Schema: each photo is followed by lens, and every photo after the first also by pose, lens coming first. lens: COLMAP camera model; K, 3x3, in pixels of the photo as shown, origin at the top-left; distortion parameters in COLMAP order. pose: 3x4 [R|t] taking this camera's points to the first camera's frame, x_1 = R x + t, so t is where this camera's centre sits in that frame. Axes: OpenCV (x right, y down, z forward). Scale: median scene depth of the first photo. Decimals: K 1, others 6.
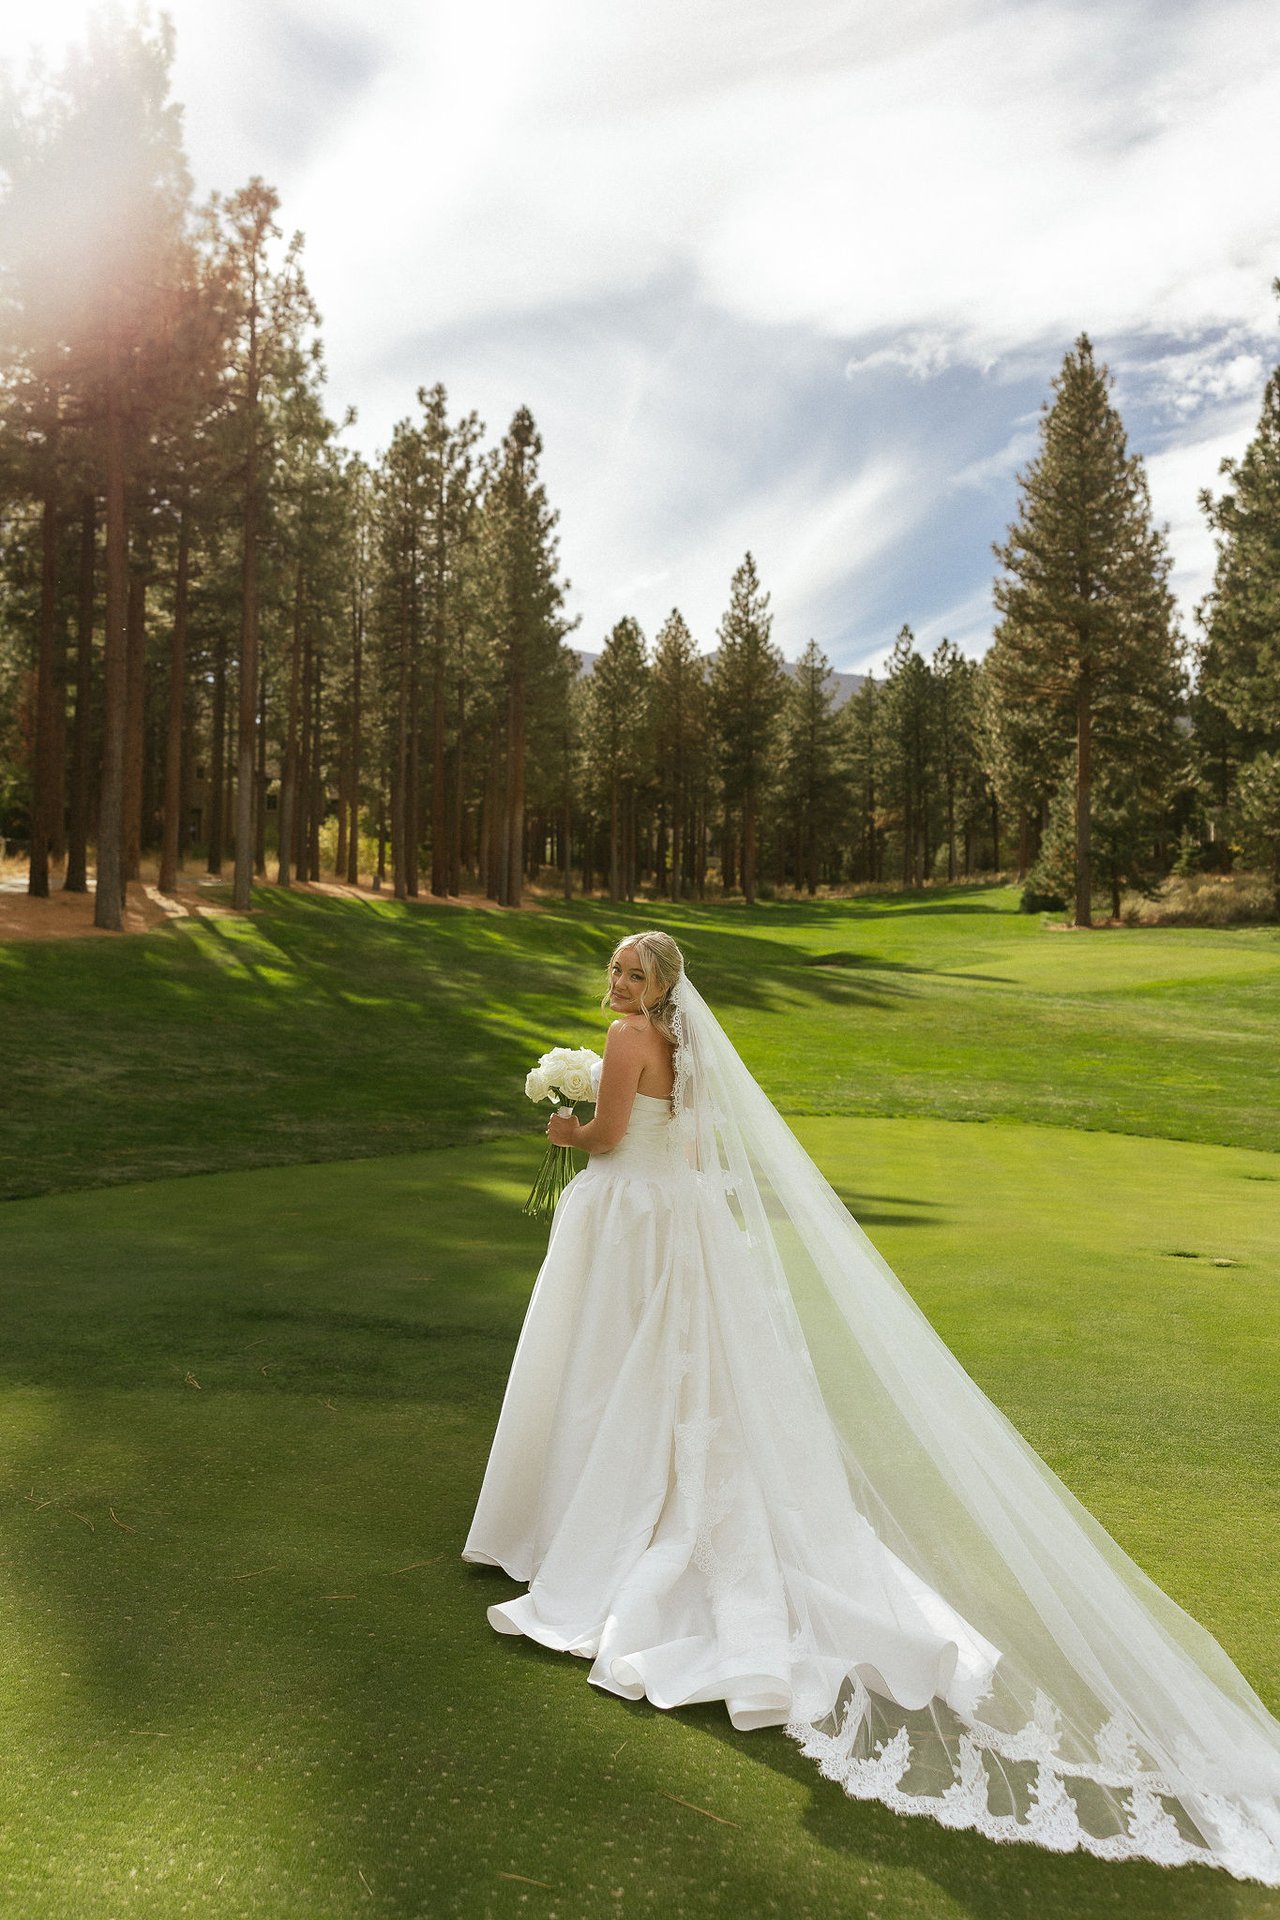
lens RADIAL K [[1587.1, 0, 613.0], [0, 1587.1, 875.3], [0, 0, 1]] dist [0.009256, 0.009799]
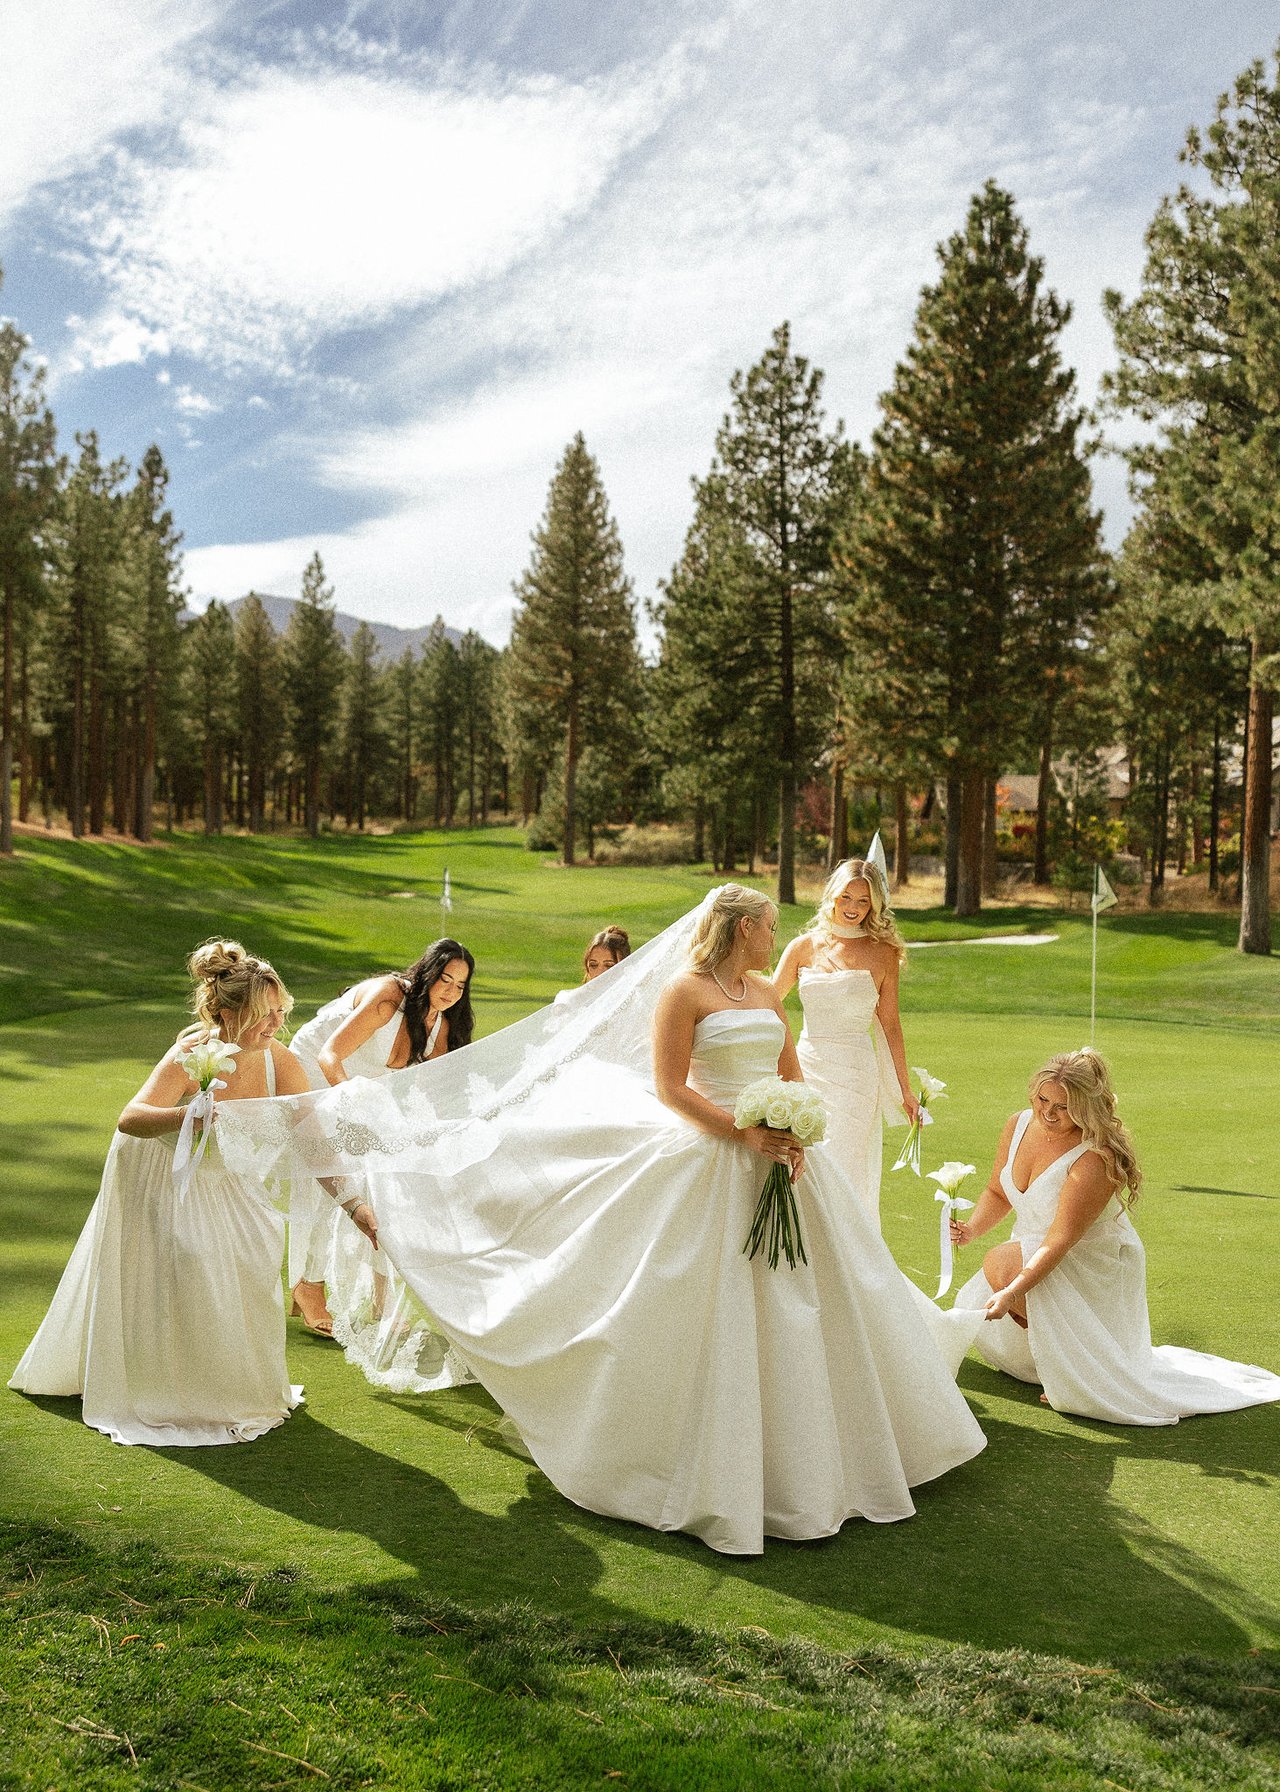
lens RADIAL K [[1485.1, 0, 583.9], [0, 1485.1, 929.1], [0, 0, 1]] dist [0.047032, -0.004034]
pose [[0.956139, 0.002039, 0.292905, -0.072089], [-0.028705, 0.995815, 0.086771, -0.023502], [-0.291502, -0.091373, 0.952196, -0.248367]]
